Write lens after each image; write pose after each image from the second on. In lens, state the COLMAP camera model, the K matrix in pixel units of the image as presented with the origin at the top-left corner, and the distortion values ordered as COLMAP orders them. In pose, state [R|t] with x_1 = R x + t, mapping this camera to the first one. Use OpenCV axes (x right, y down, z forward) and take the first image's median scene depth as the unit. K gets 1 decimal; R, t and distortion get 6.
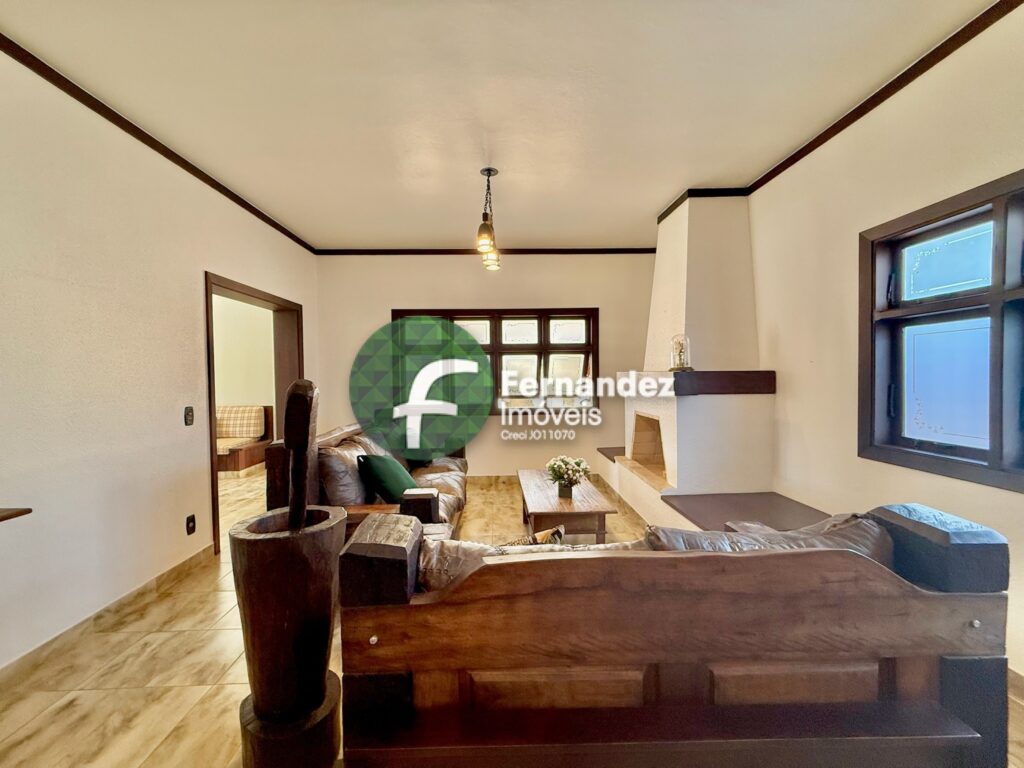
lens RADIAL K [[409.7, 0, 507.4], [0, 409.7, 386.1], [0, 0, 1]] dist [-0.001444, 0.000036]
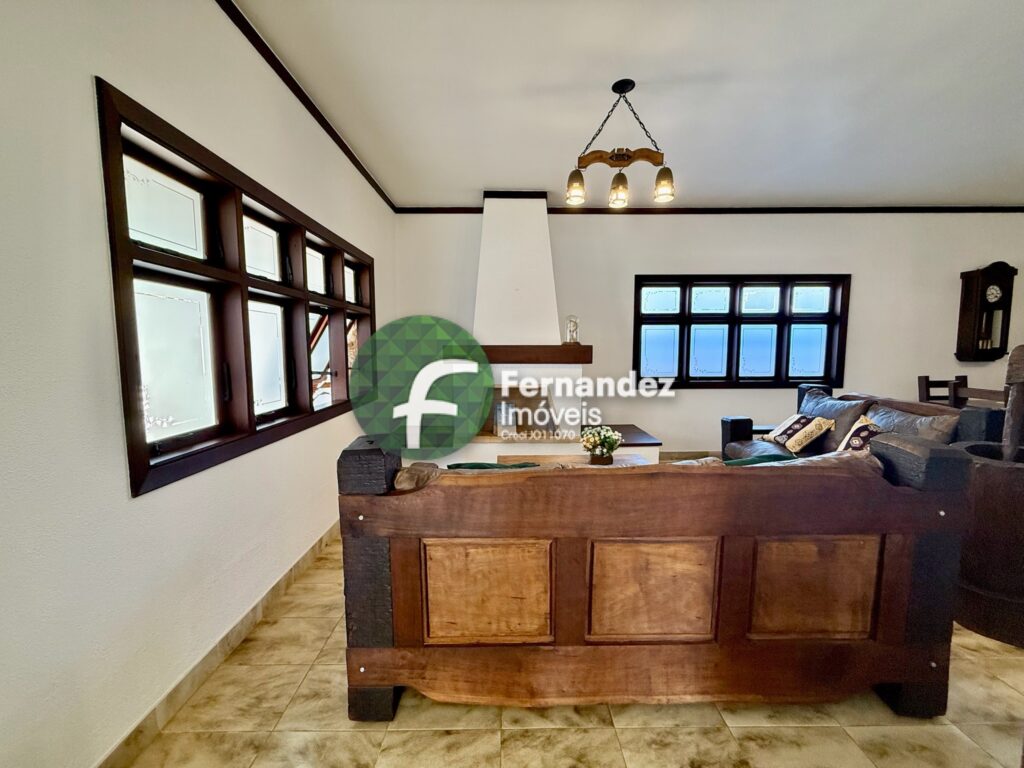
lens RADIAL K [[409.7, 0, 507.4], [0, 409.7, 386.1], [0, 0, 1]] dist [-0.001444, 0.000036]
pose [[-0.017210, -0.078808, 0.996741, -1.156232], [0.035423, 0.996215, 0.079378, -0.031377], [-0.999224, 0.036674, -0.014353, 1.776745]]
